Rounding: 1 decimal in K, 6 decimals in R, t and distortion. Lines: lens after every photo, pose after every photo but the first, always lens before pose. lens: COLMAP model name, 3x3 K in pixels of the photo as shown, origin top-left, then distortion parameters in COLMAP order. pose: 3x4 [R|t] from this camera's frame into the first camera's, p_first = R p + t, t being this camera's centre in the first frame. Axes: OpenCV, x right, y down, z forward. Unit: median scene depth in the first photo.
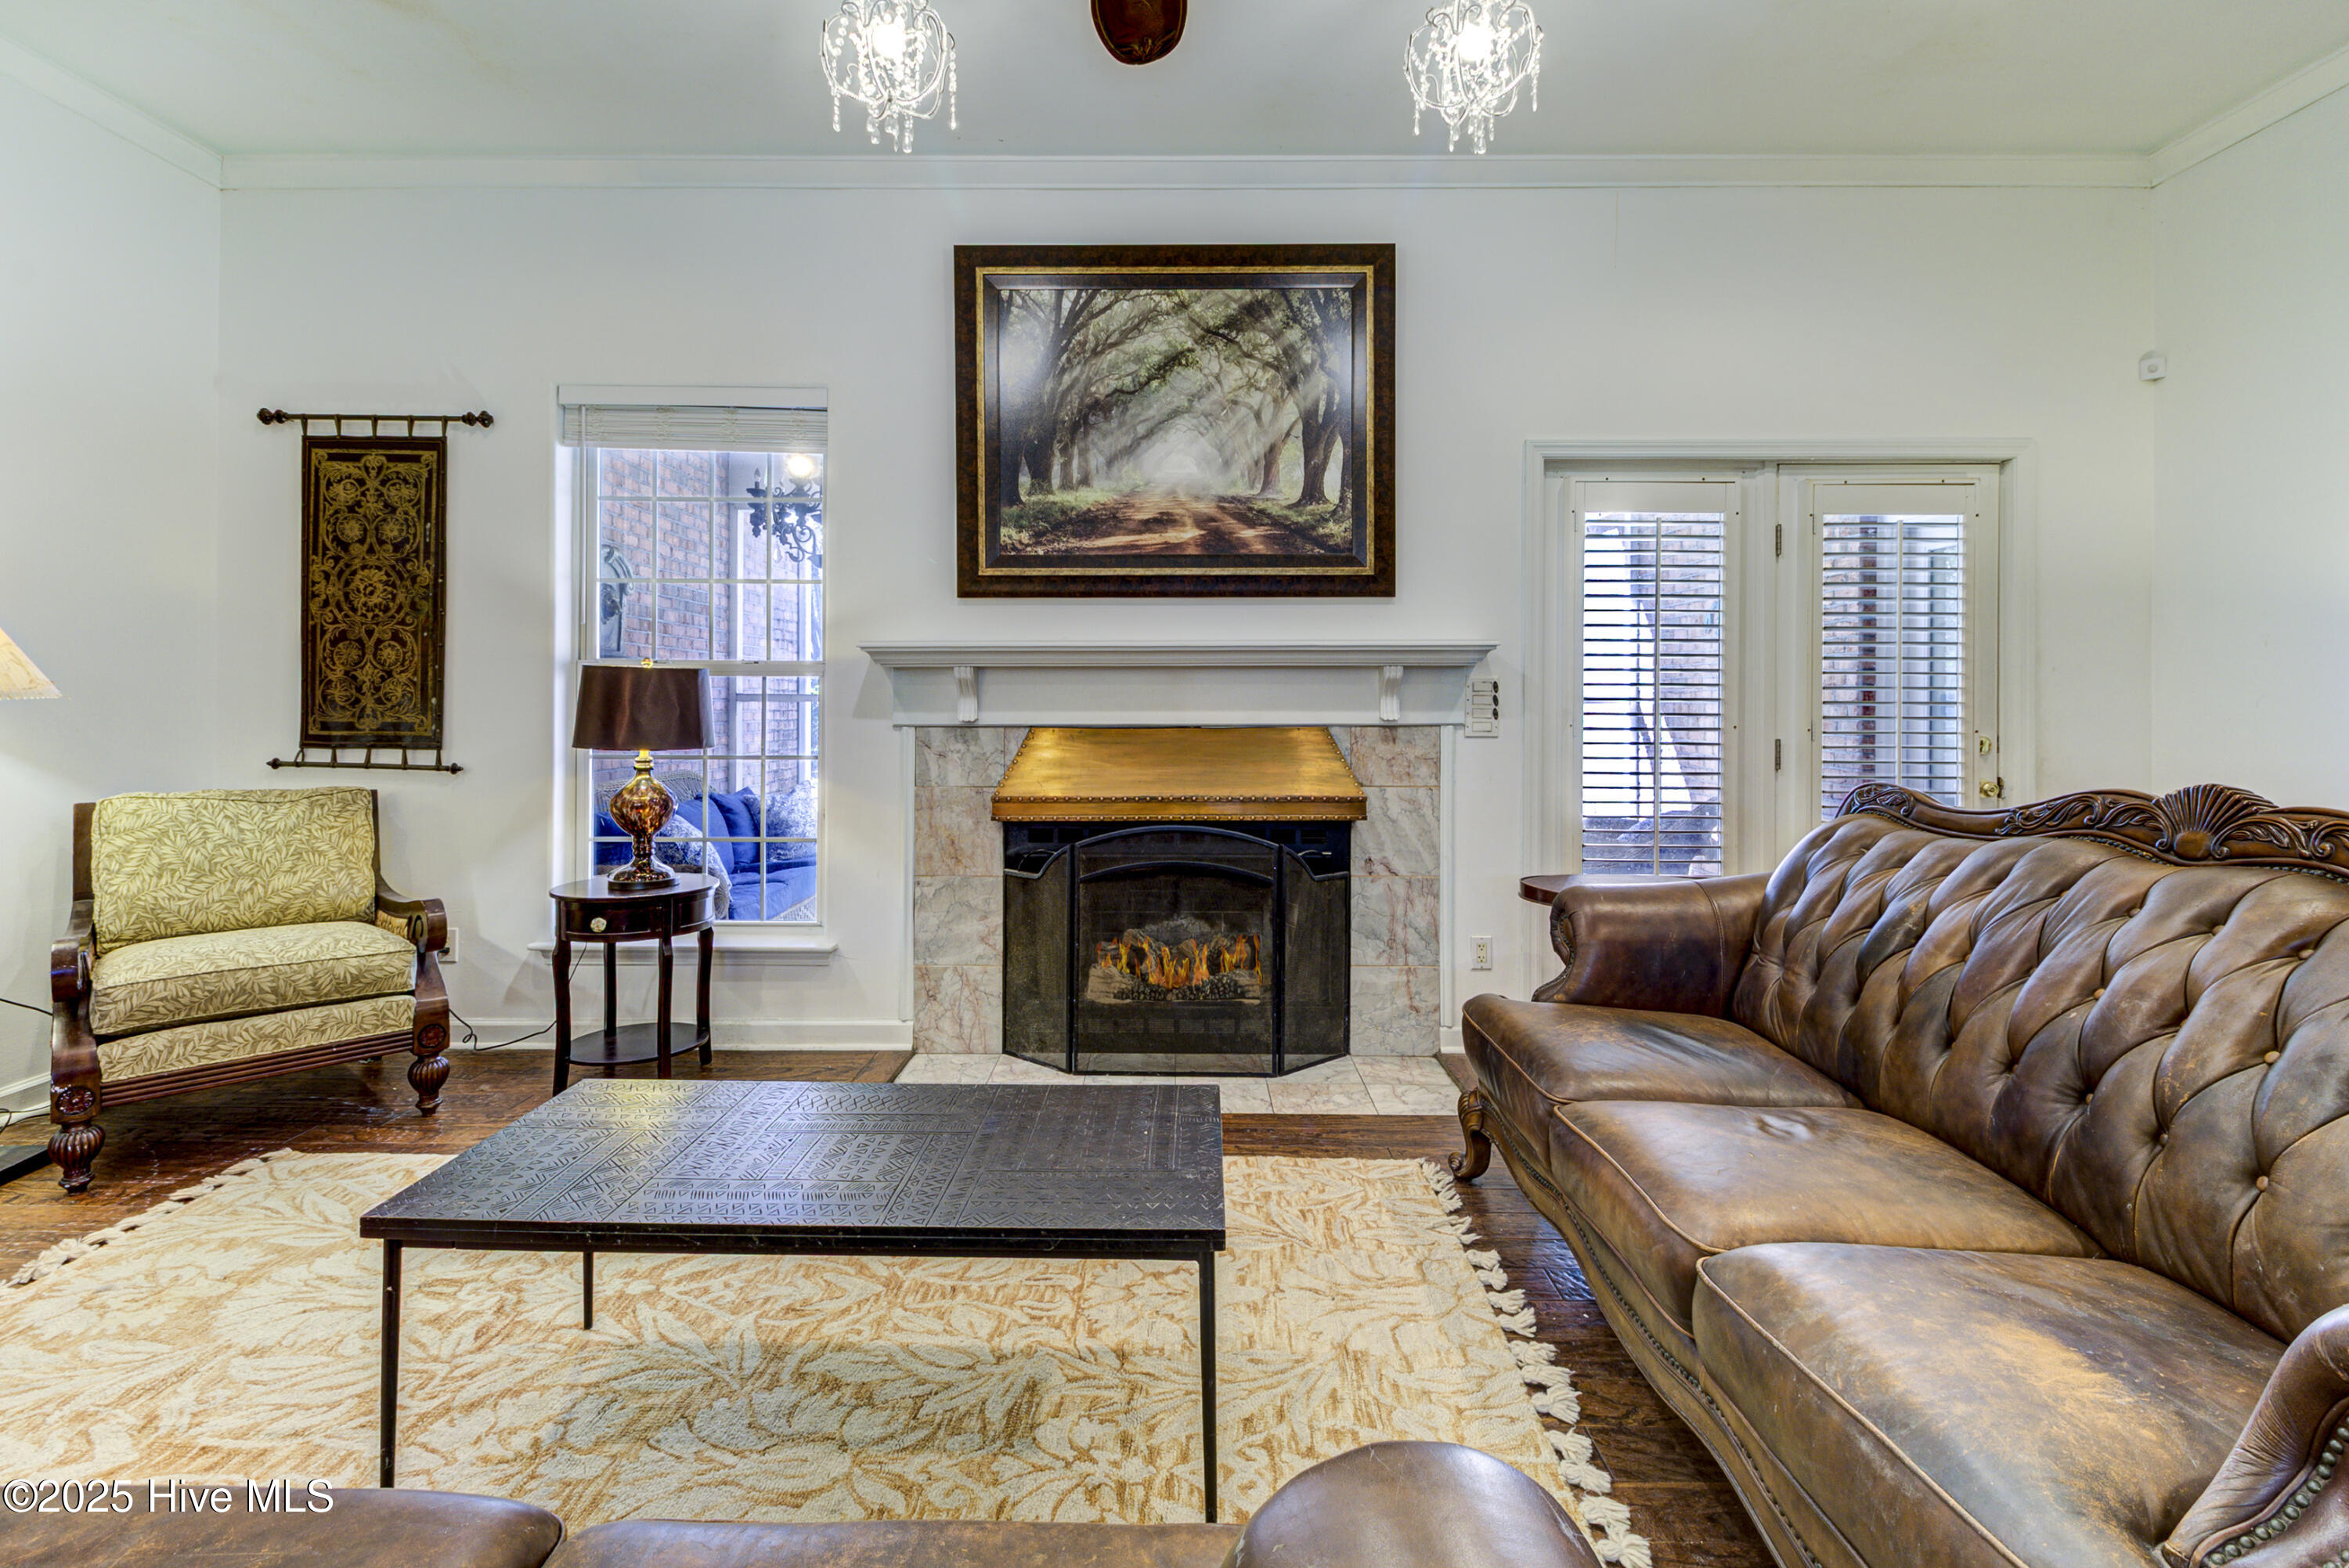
lens RADIAL K [[1096.5, 0, 1167.4], [0, 1096.5, 716.8], [0, 0, 1]] dist [0.003364, -0.000772]
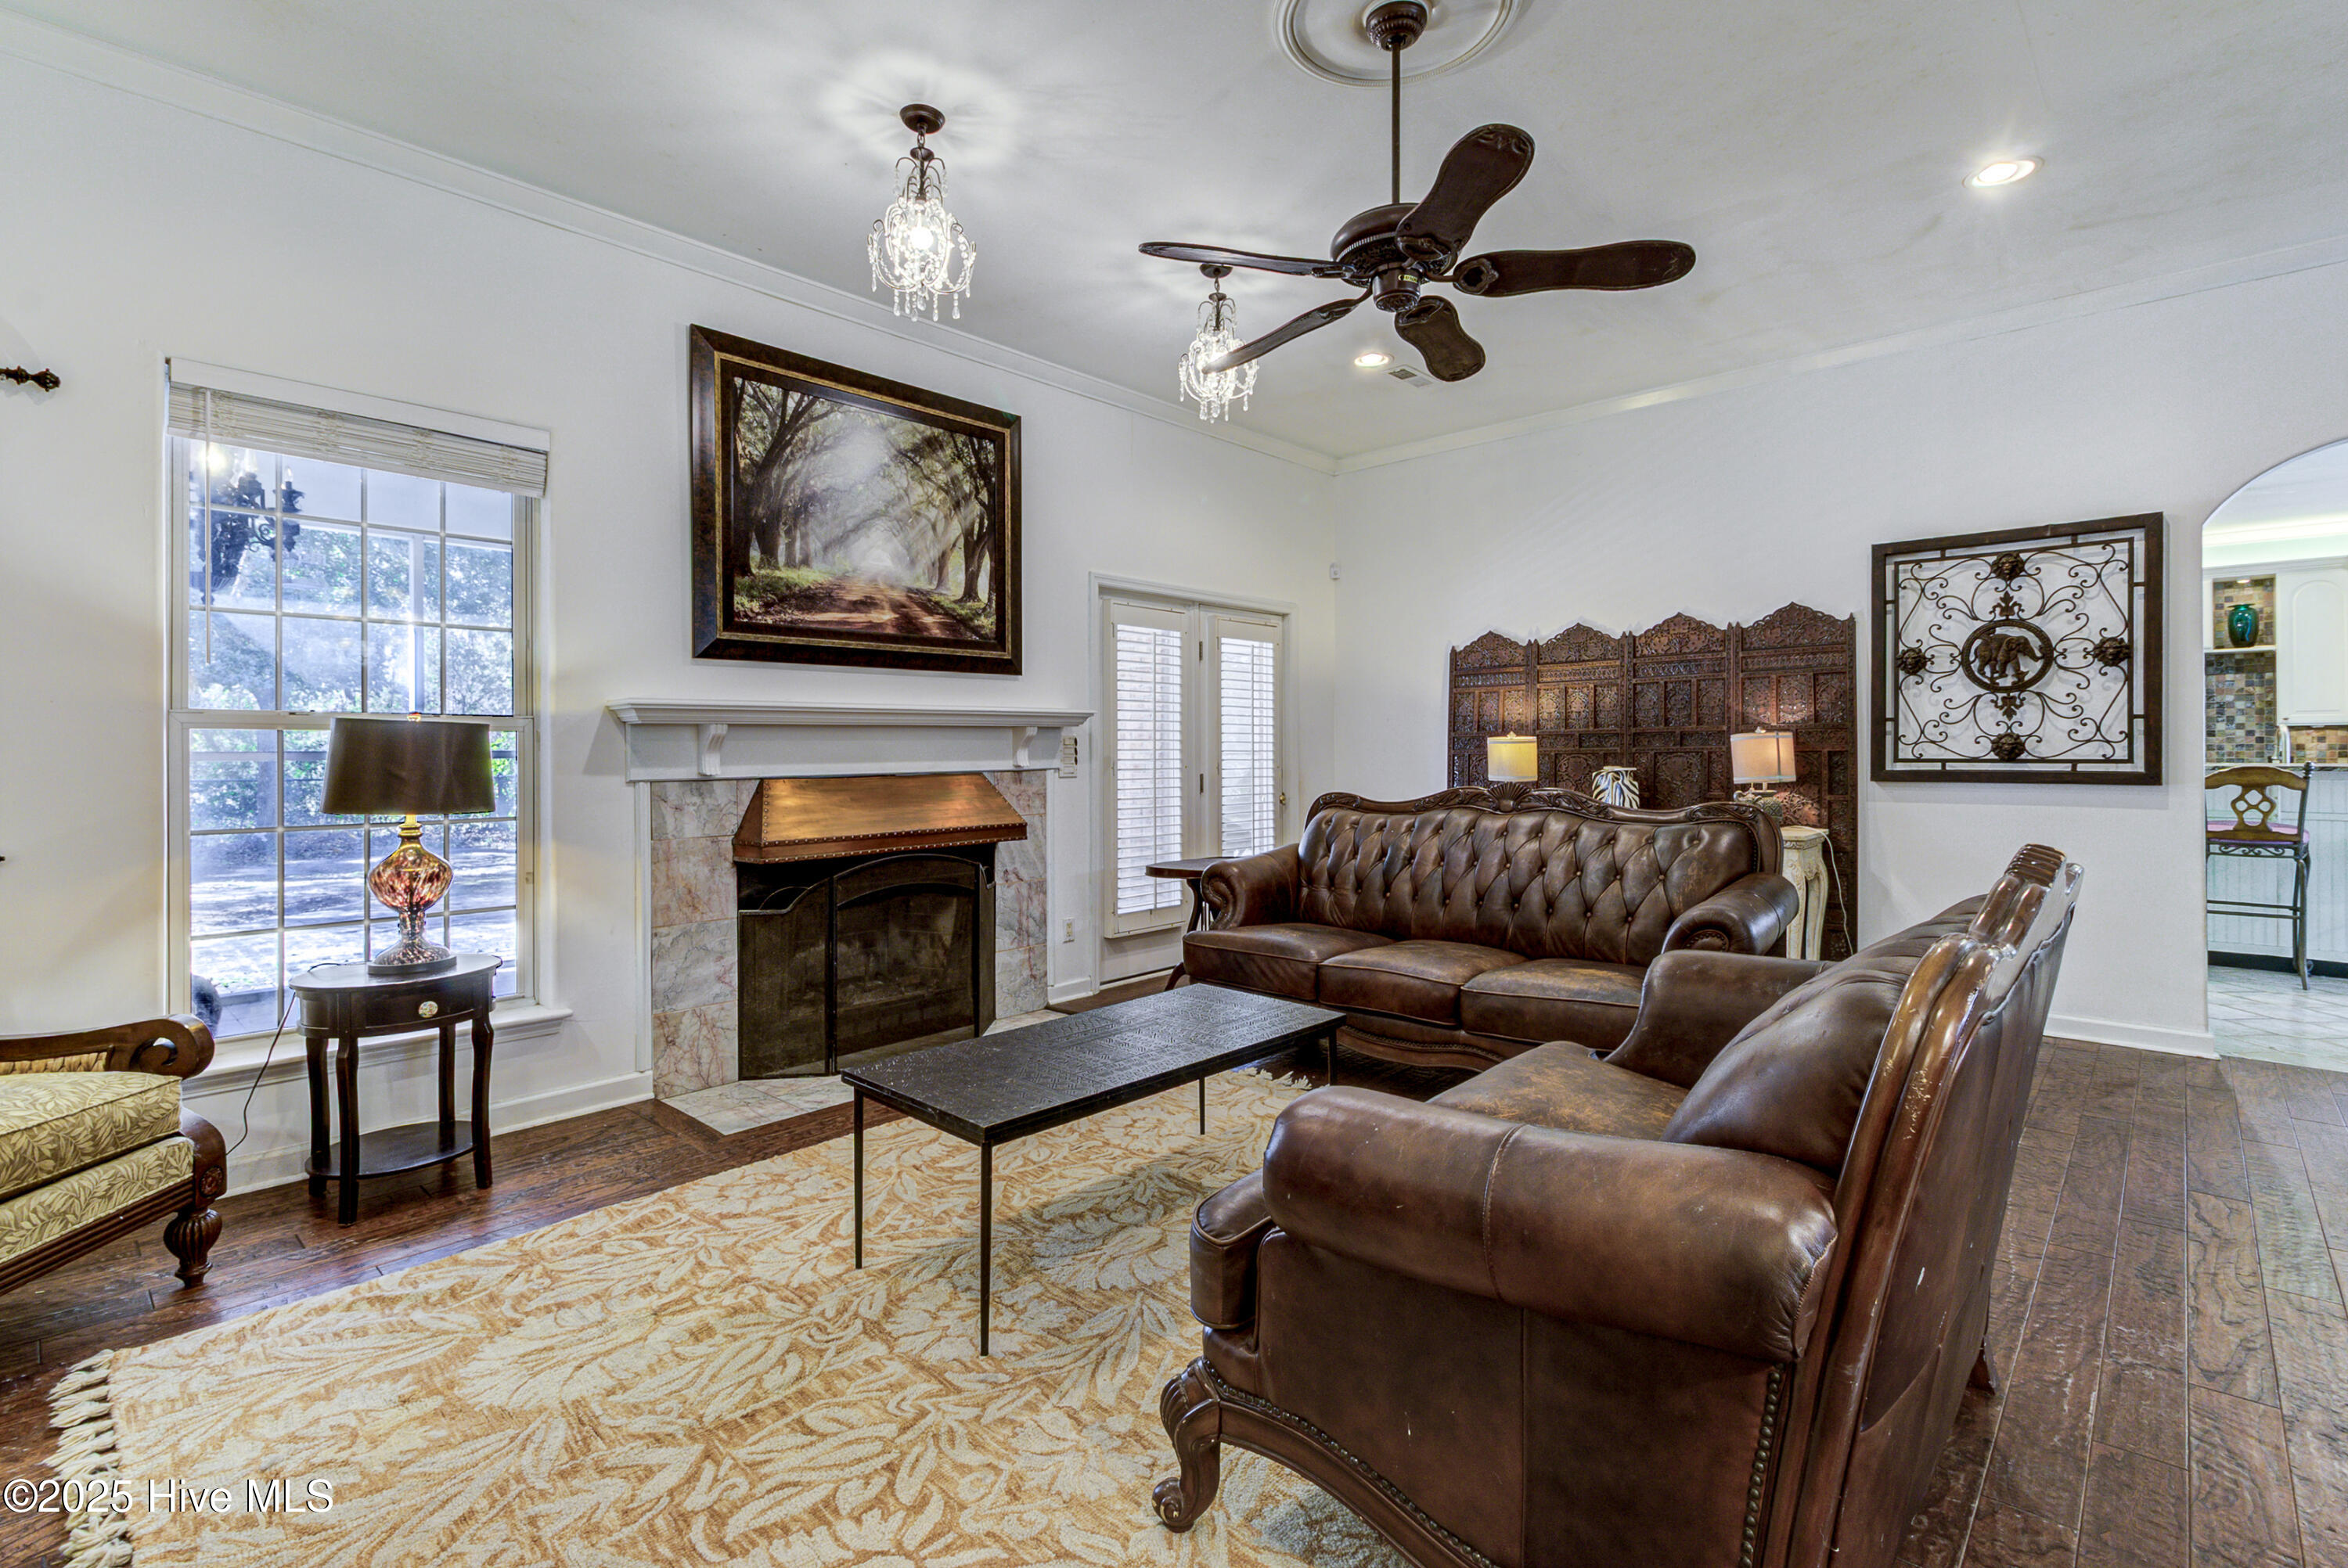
lens RADIAL K [[1081.8, 0, 1174.0], [0, 1081.8, 784.0], [0, 0, 1]] dist [-0.000679, -0.008406]
pose [[0.669095, -0.030507, 0.742550, -0.662482], [0.022088, 0.999532, 0.021163, 0.000543], [-0.742848, 0.002241, 0.669456, -0.036736]]
